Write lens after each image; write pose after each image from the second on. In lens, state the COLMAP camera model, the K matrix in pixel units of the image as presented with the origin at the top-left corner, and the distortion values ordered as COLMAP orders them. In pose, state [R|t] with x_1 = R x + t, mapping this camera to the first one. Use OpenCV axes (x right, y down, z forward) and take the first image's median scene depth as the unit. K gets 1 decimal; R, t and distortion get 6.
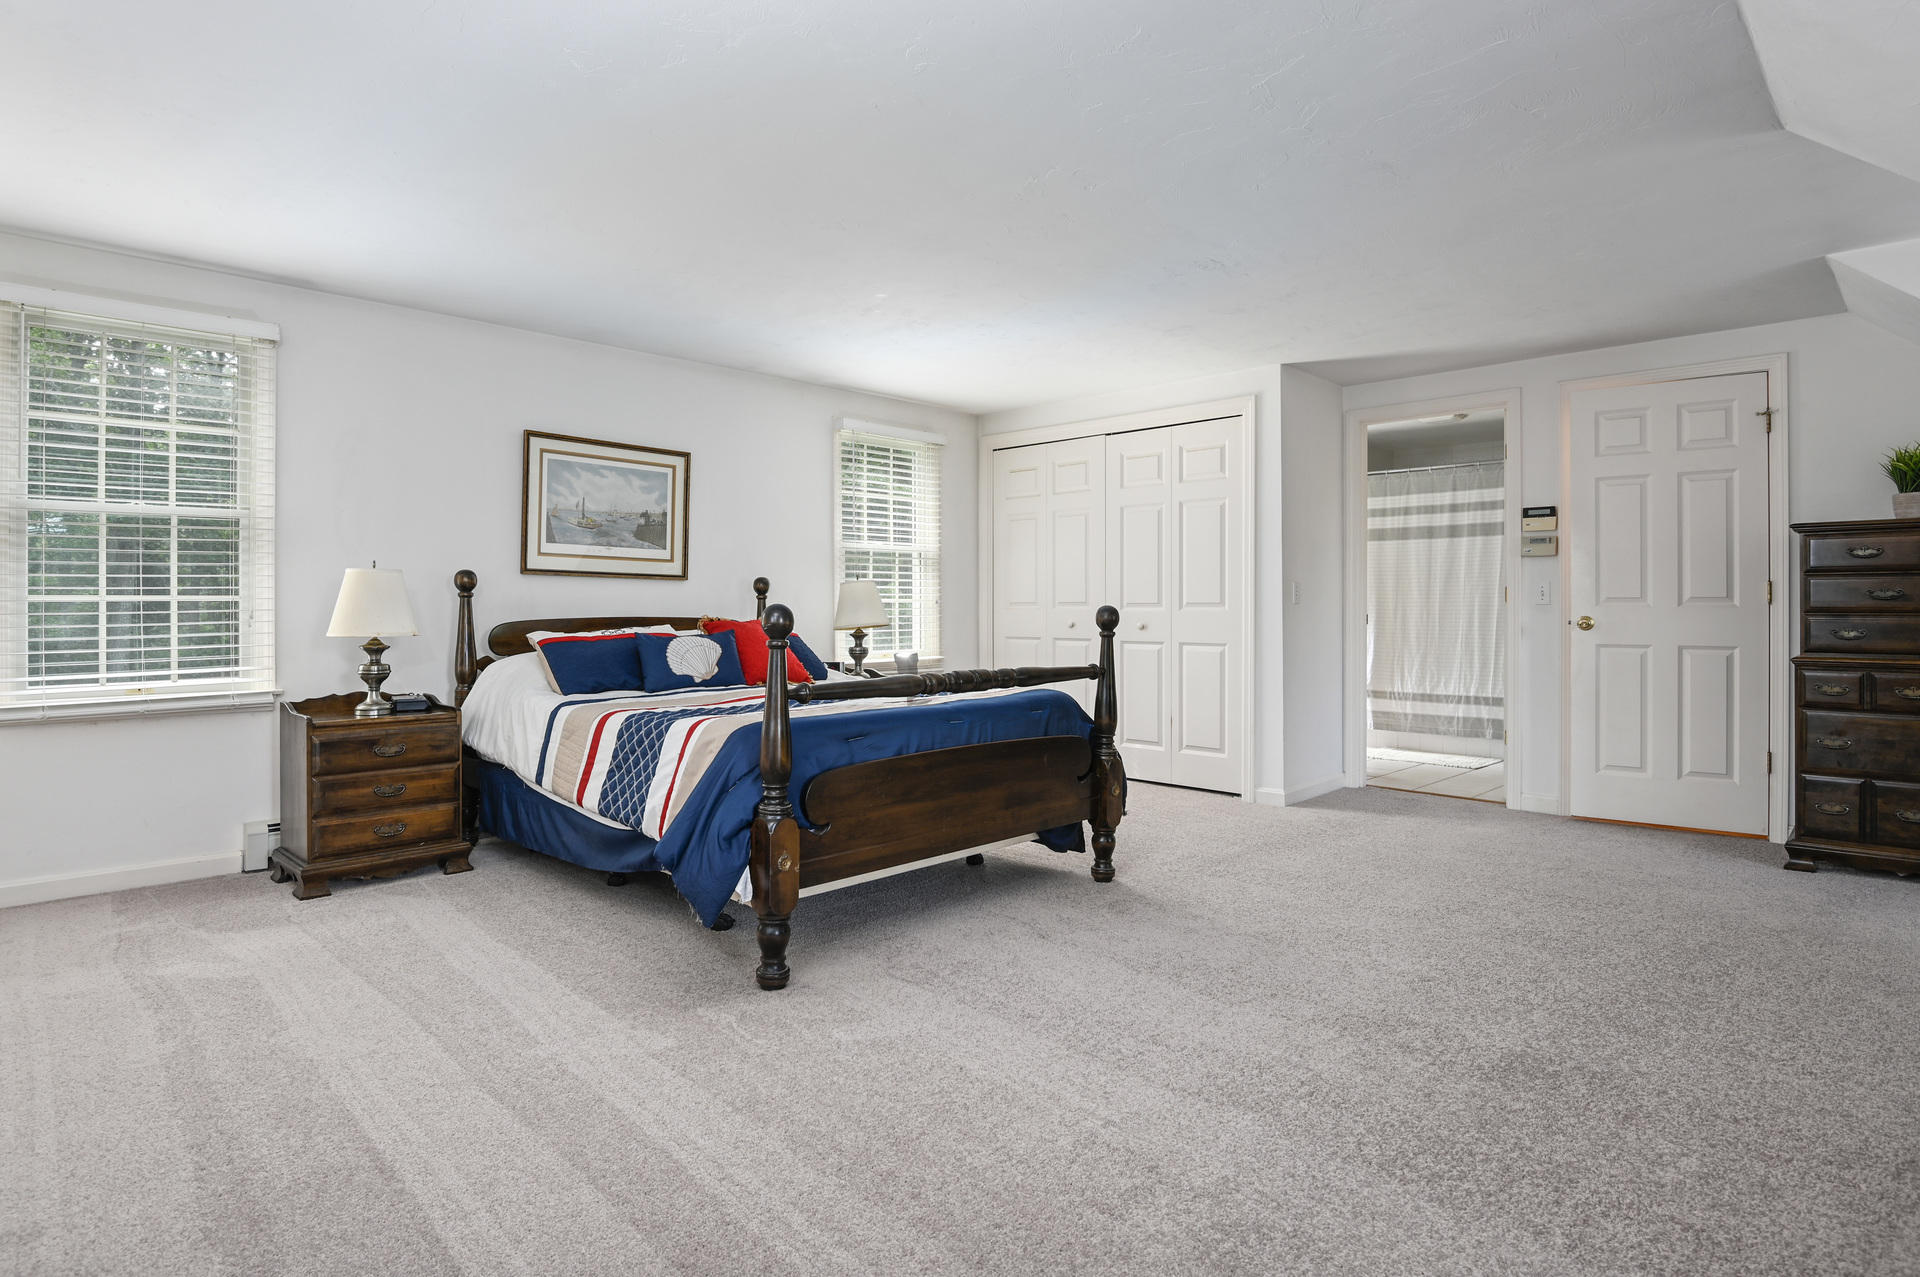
lens RADIAL K [[1036.8, 0, 976.4], [0, 1036.8, 582.4], [0, 0, 1]] dist [-0.001602, -0.001469]
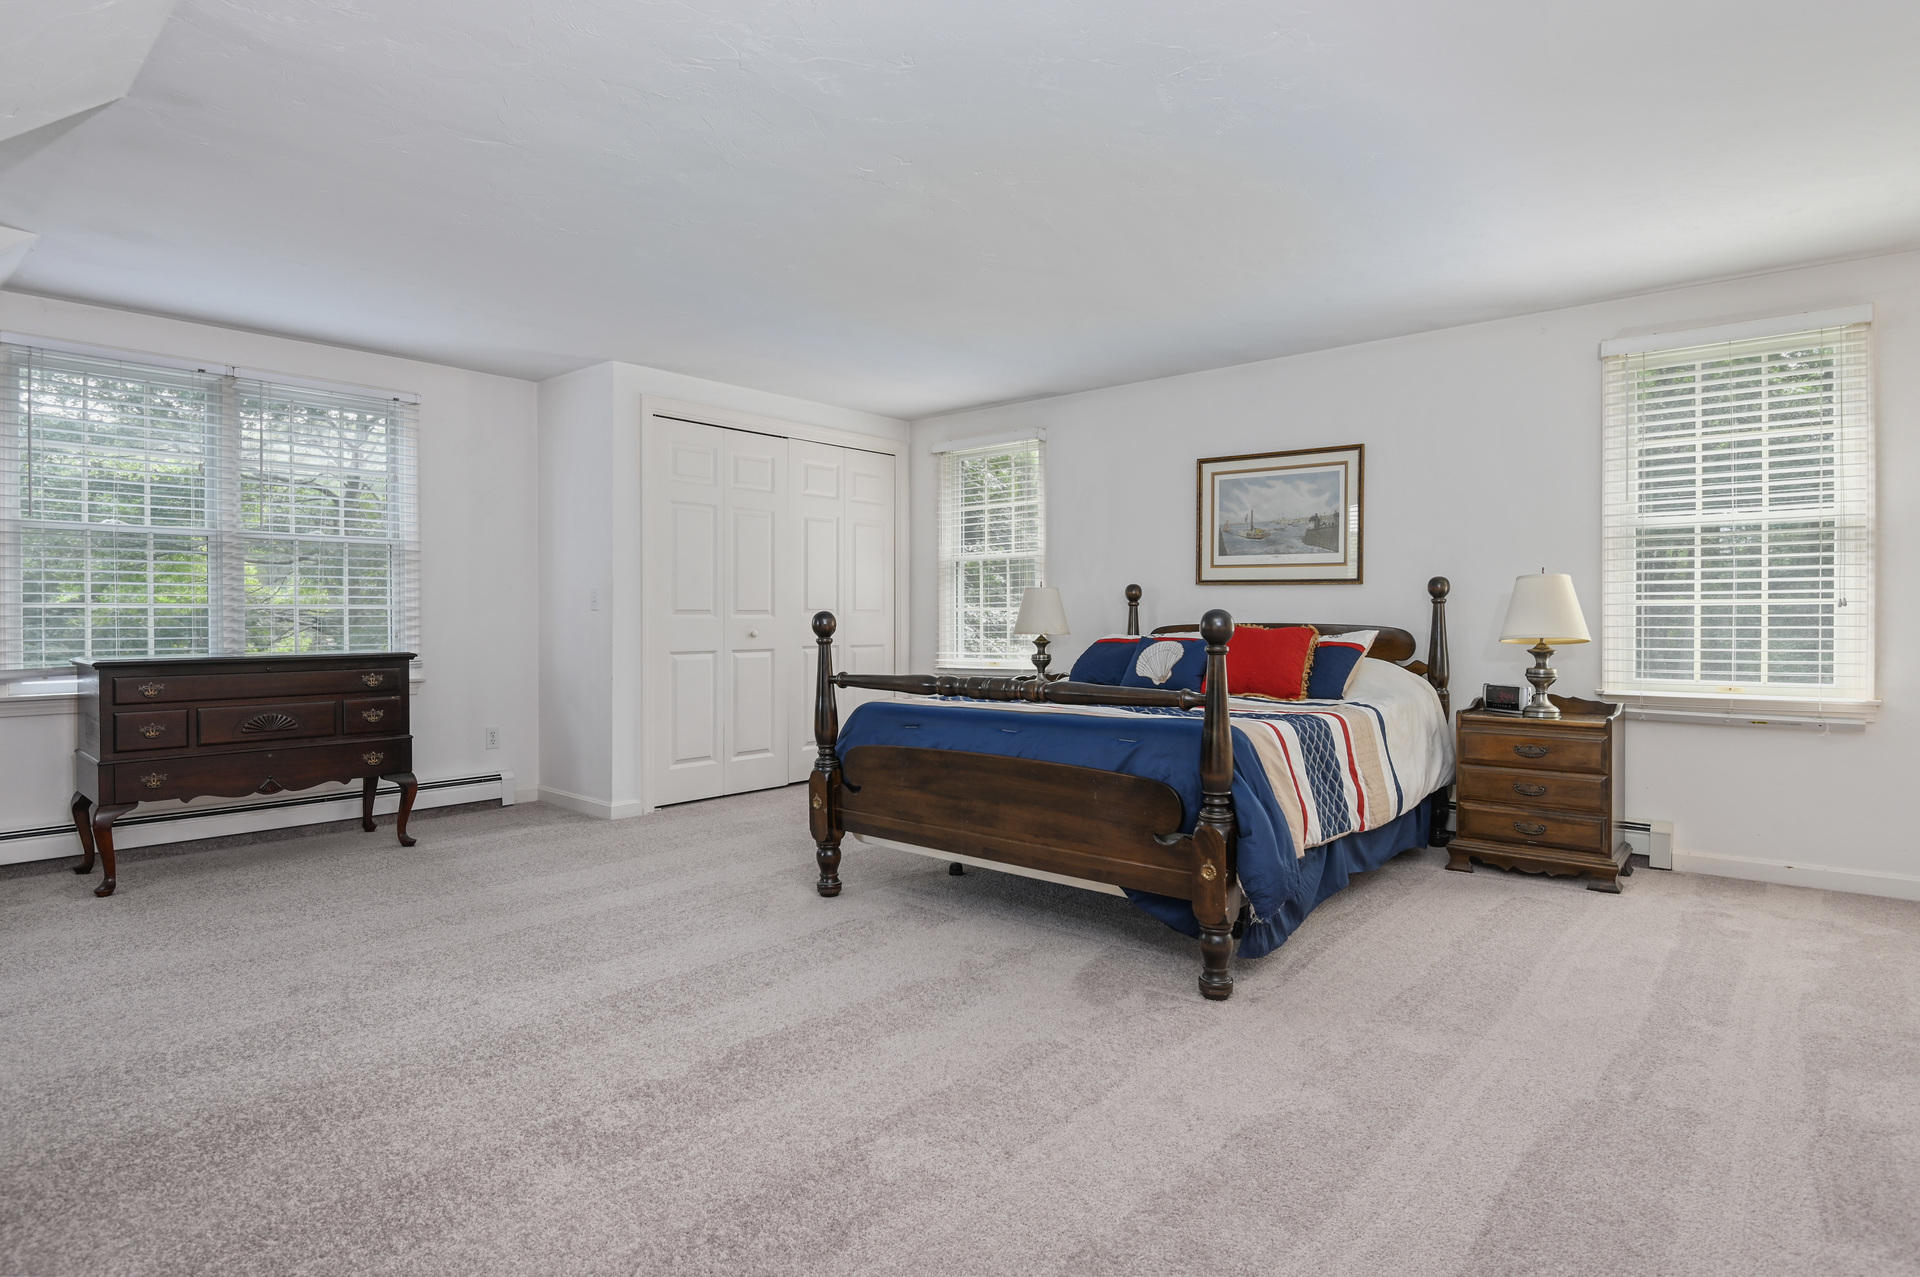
lens RADIAL K [[1036.8, 0, 963.2], [0, 1036.8, 639.3], [0, 0, 1]] dist [-0.001602, -0.001469]
pose [[0.036471, 0.026101, -0.998994, 0.669426], [0.026324, 0.999287, 0.027070, 0.013783], [0.998988, -0.027285, 0.035758, 0.653678]]
